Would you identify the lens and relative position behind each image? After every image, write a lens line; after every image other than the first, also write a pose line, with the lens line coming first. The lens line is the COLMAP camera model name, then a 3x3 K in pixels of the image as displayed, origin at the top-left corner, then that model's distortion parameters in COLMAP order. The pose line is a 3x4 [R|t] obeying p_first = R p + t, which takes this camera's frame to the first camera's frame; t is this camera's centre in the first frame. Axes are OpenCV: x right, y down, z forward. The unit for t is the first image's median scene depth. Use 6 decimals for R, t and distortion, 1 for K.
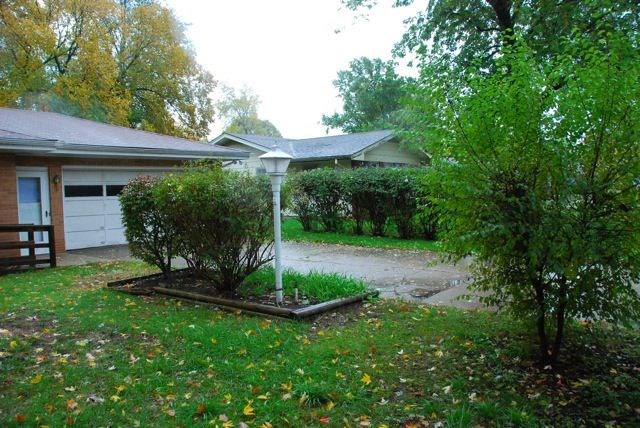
lens RADIAL K [[492.1, 0, 317.4], [0, 492.1, 222.9], [0, 0, 1]] dist [-0.177138, 0.123447]
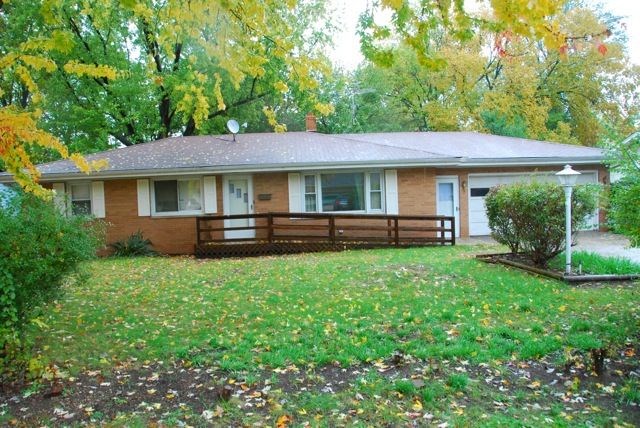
lens RADIAL K [[492.1, 0, 317.4], [0, 492.1, 222.9], [0, 0, 1]] dist [-0.177138, 0.123447]
pose [[0.639735, 0.036807, -0.767714, 0.306903], [-0.029533, 0.999292, 0.023299, 0.001577], [0.768028, 0.007767, 0.640369, -0.279373]]
